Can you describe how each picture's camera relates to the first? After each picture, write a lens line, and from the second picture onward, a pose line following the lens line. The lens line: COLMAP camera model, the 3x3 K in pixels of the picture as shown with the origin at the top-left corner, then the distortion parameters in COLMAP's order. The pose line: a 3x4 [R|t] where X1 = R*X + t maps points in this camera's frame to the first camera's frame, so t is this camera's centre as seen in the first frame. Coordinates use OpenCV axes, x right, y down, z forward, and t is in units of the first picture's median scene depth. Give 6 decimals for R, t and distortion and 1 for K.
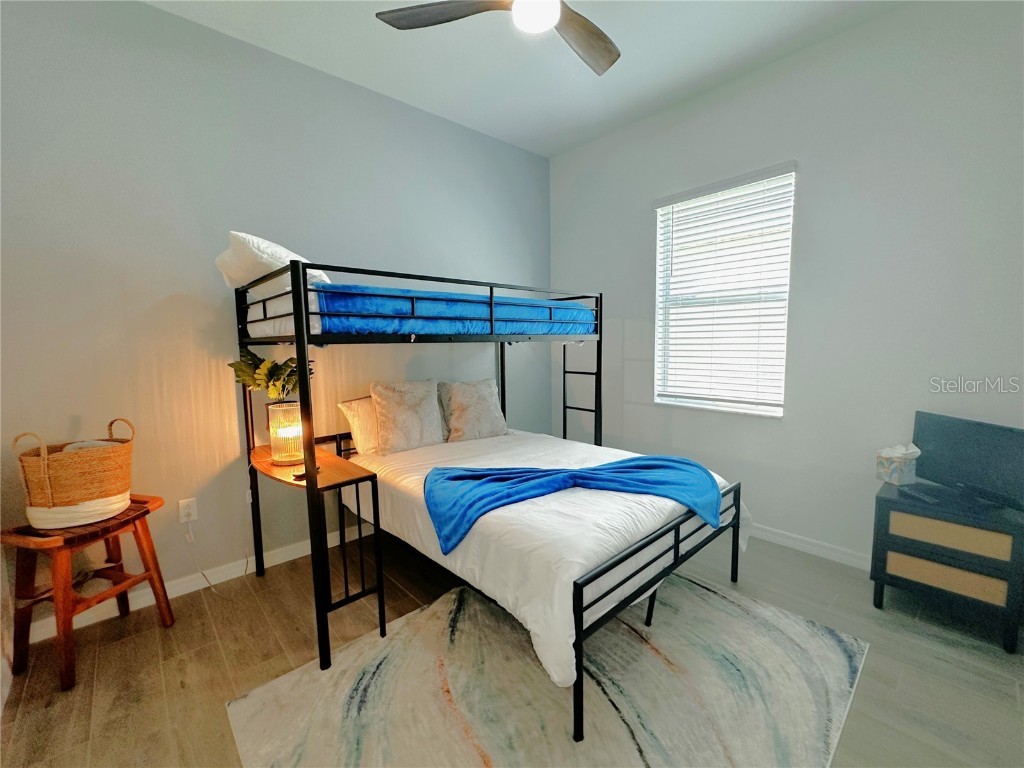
lens RADIAL K [[424.3, 0, 512.0], [0, 424.3, 384.0], [0, 0, 1]] dist [-0.000120, 0.000360]
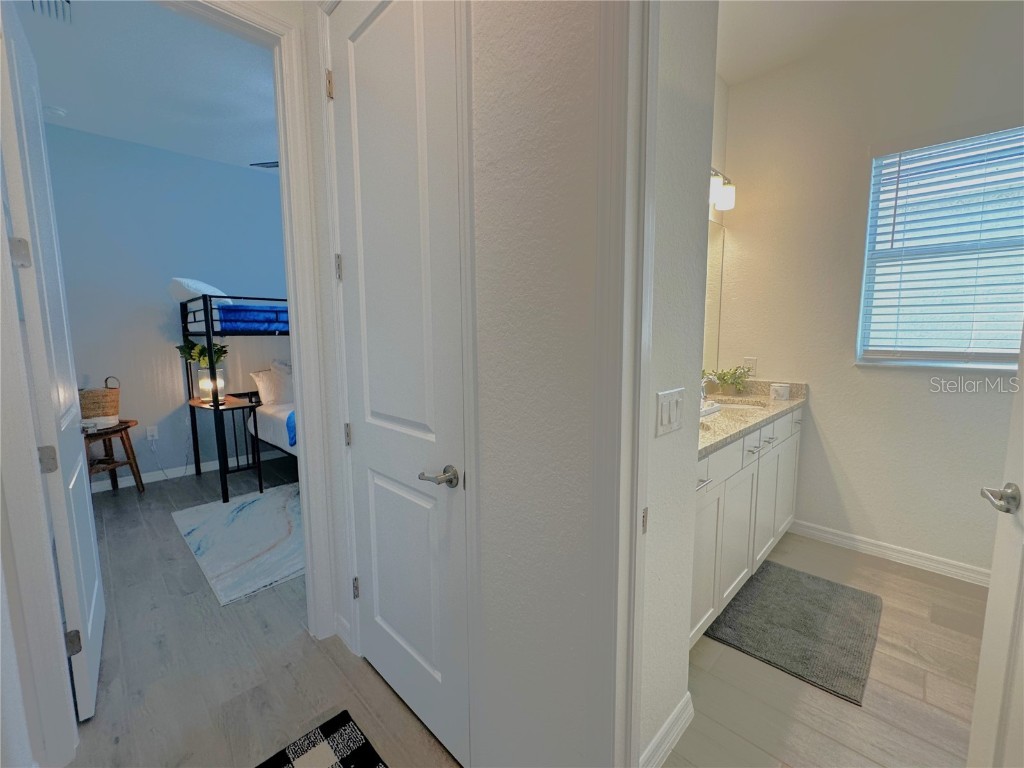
lens RADIAL K [[424.3, 0, 512.0], [0, 424.3, 384.0], [0, 0, 1]] dist [-0.000120, 0.000360]
pose [[0.999028, 0.004000, 0.043890, 0.704033], [-0.004677, 0.999872, 0.015329, 0.080463], [-0.043823, -0.015519, 0.998919, -0.889150]]
